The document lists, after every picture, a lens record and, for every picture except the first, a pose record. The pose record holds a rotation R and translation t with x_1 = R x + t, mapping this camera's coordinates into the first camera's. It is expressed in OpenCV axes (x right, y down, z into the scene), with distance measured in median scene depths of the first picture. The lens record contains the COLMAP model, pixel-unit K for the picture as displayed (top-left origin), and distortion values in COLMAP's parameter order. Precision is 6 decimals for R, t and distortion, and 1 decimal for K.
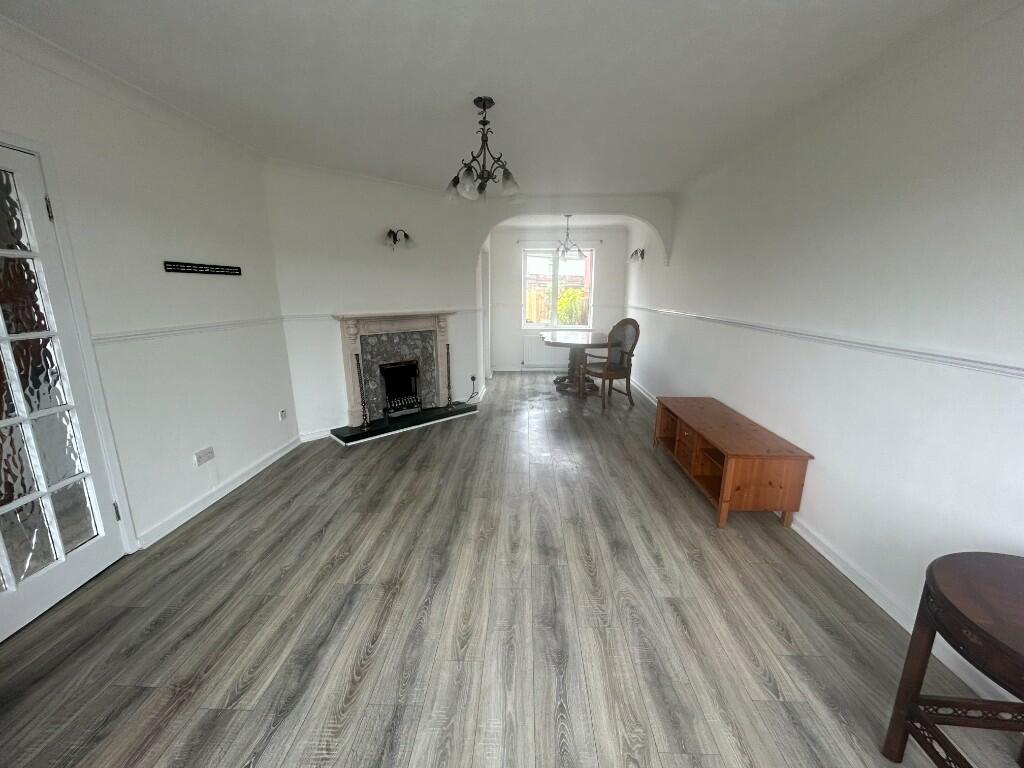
lens RADIAL K [[416.1, 0, 513.9], [0, 416.1, 382.6], [0, 0, 1]] dist [-0.001473, -0.000135]
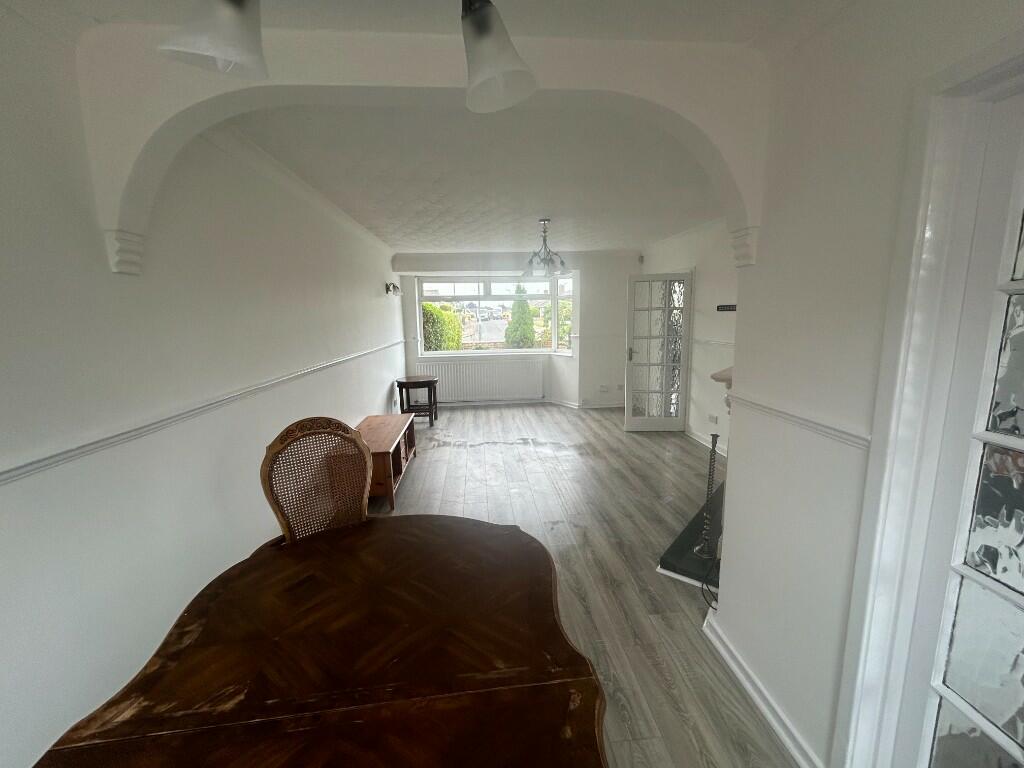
lens RADIAL K [[416.1, 0, 513.9], [0, 416.1, 382.6], [0, 0, 1]] dist [-0.001473, -0.000135]
pose [[-0.992094, 0.041988, -0.118261, 0.193577], [-0.005321, 0.927442, 0.373928, -0.458991], [0.125381, 0.371601, -0.919887, 1.886784]]
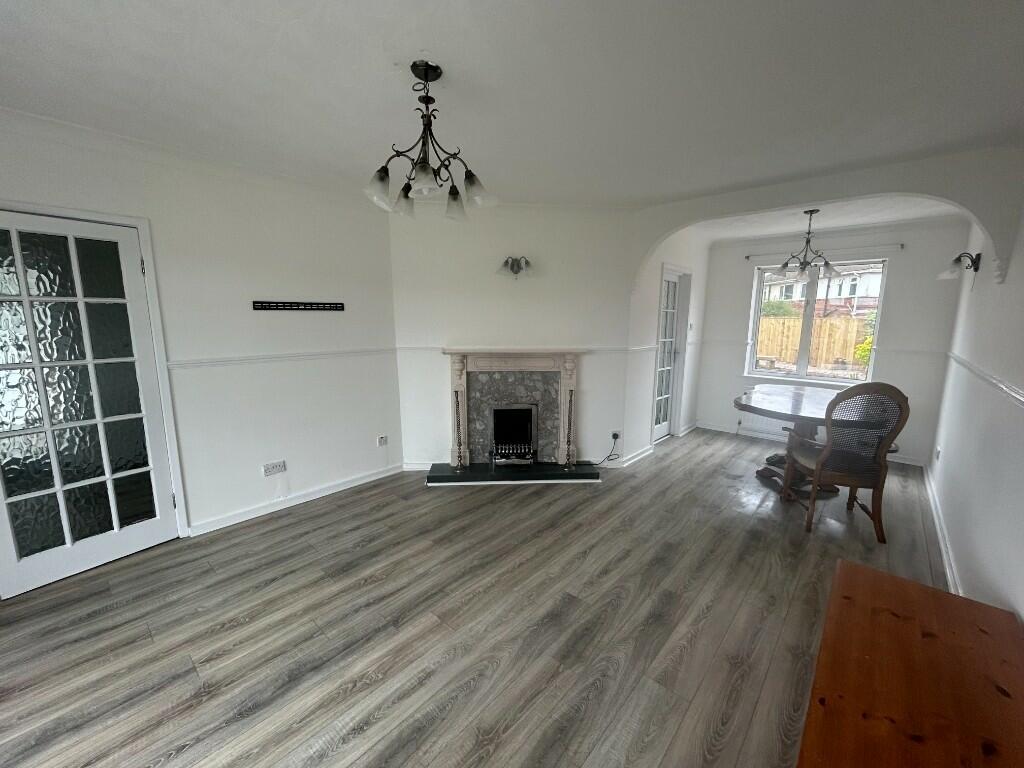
lens RADIAL K [[416.1, 0, 513.9], [0, 416.1, 382.6], [0, 0, 1]] dist [-0.001473, -0.000135]
pose [[0.766158, 0.110344, -0.633108, 0.358624], [-0.146743, 0.989161, -0.005181, -0.115278], [0.625675, 0.096874, 0.774046, 0.398582]]
